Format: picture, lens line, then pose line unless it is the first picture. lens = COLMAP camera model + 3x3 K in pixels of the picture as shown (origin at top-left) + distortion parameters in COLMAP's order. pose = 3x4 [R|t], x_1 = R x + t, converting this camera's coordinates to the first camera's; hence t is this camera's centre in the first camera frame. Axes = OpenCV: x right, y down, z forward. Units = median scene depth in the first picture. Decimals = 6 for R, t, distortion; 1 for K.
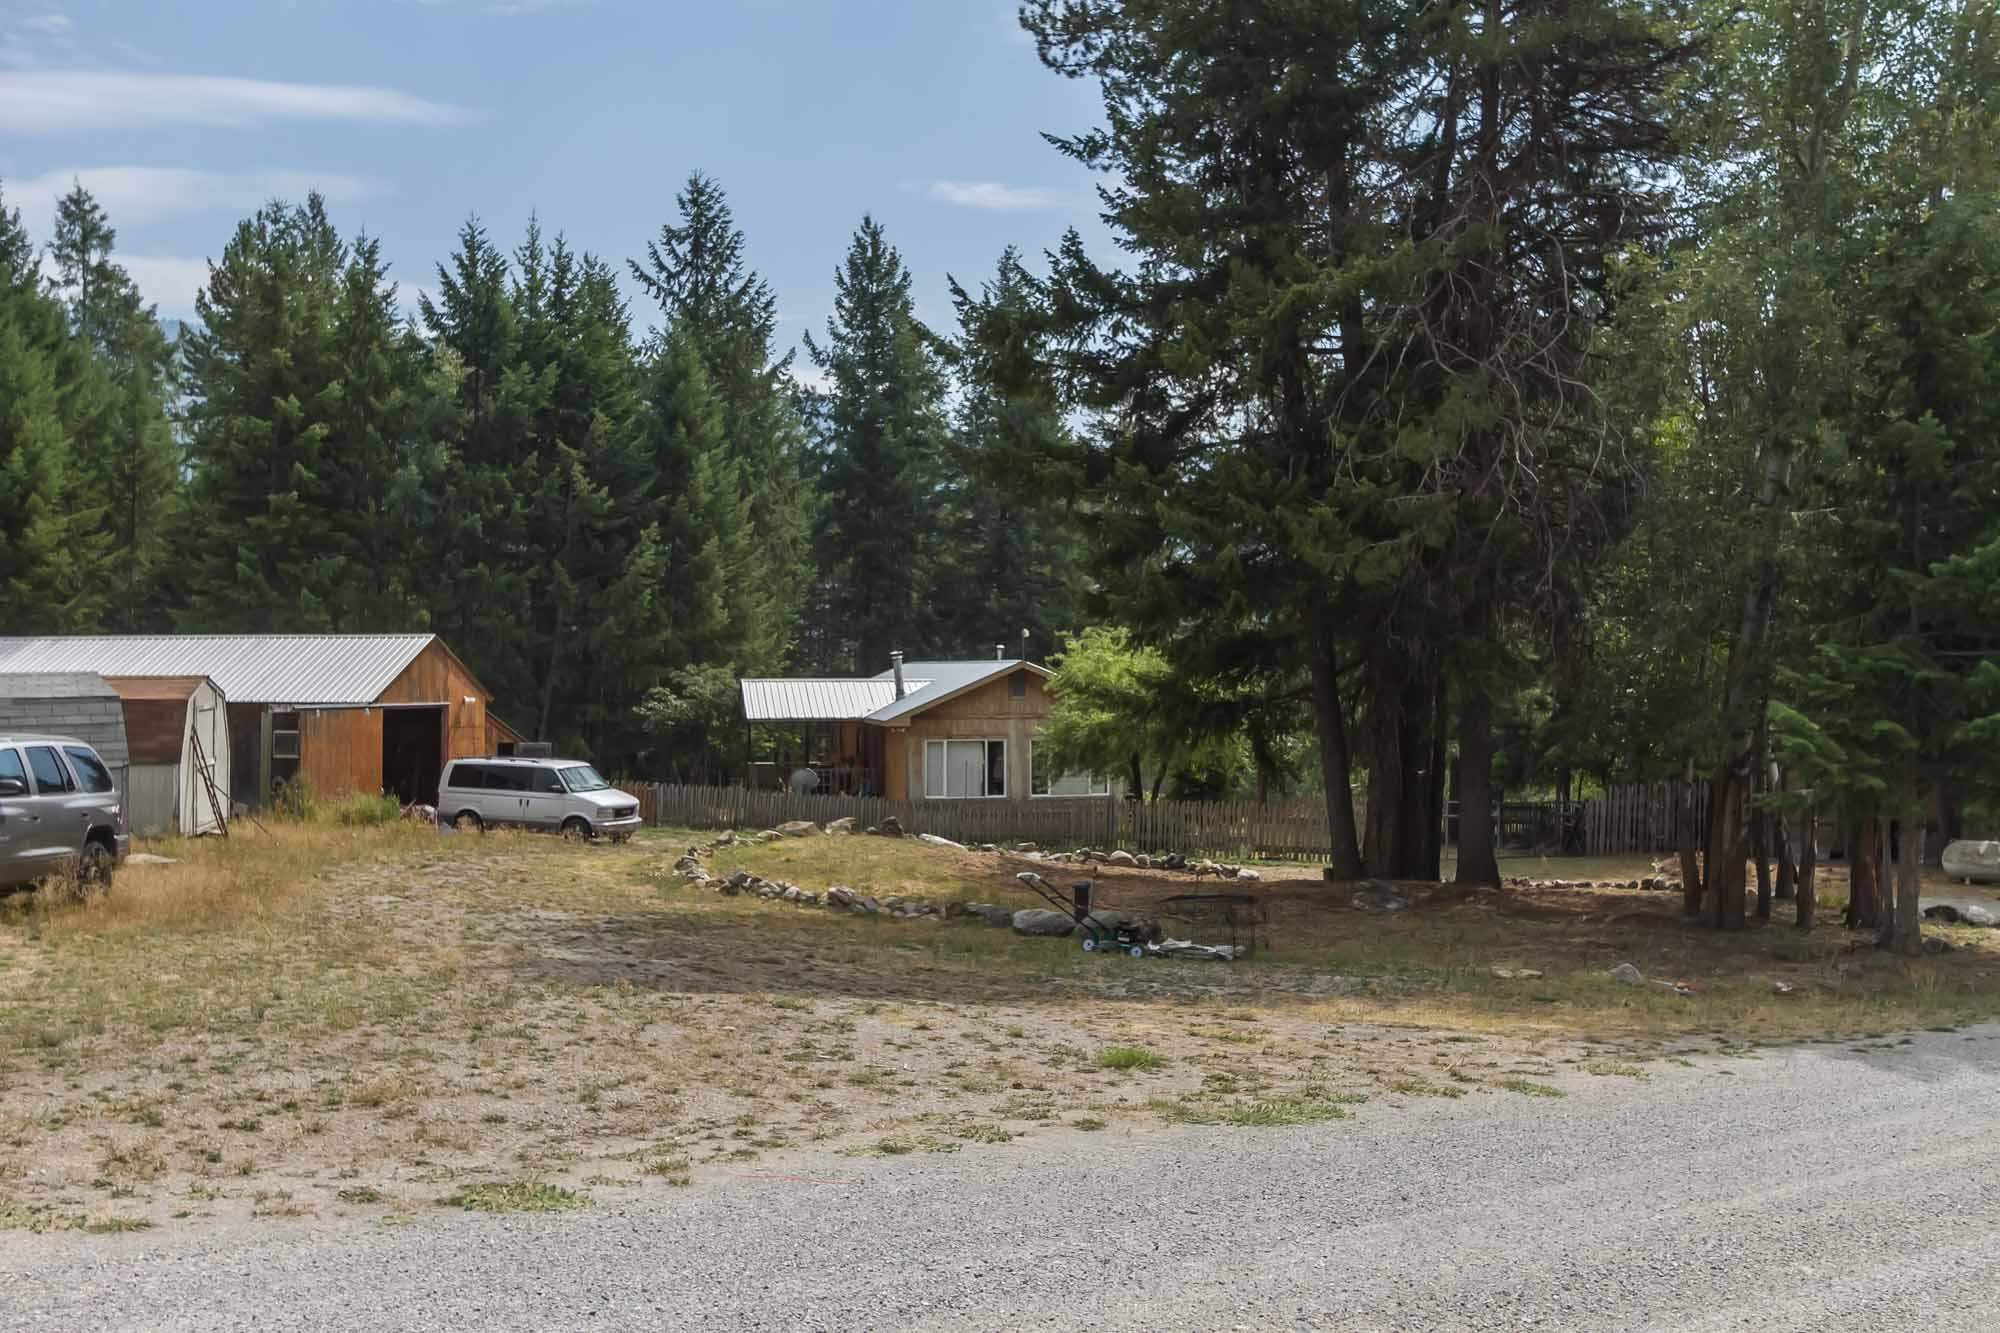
lens RADIAL K [[1865.2, 0, 1002.0], [0, 1865.2, 662.0], [0, 0, 1]] dist [0.003681, 0.000000]
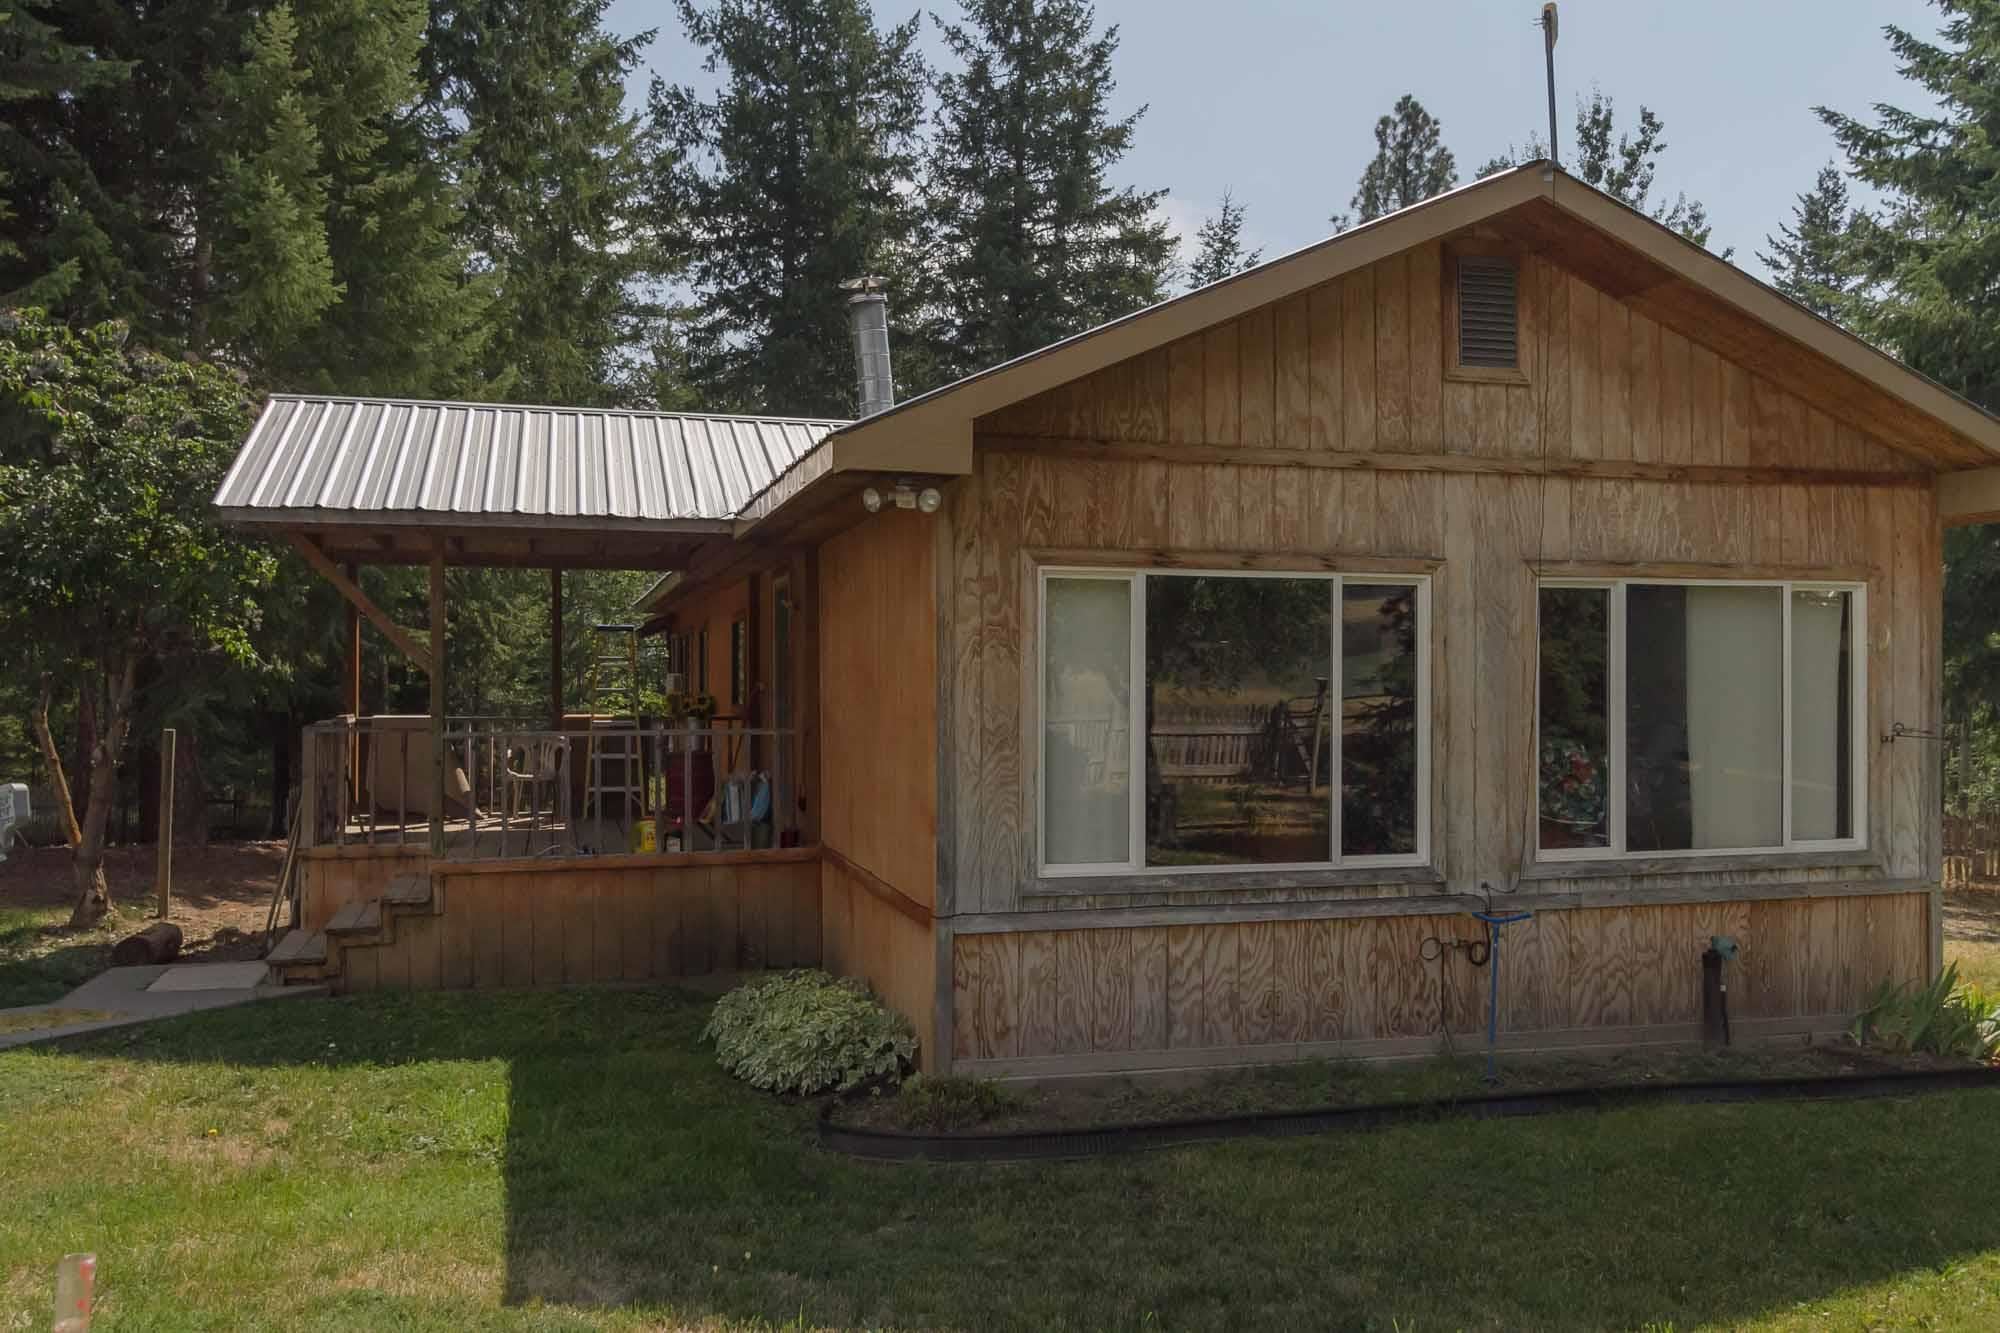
lens RADIAL K [[1580.4, 0, 998.2], [0, 1580.4, 661.4], [0, 0, 1]] dist [-0.000174, -0.000062]
pose [[0.998241, 0.007445, 0.058822, -0.033492], [-0.007302, 0.999970, -0.002650, 0.031603], [-0.058840, 0.002216, 0.998265, 0.513528]]
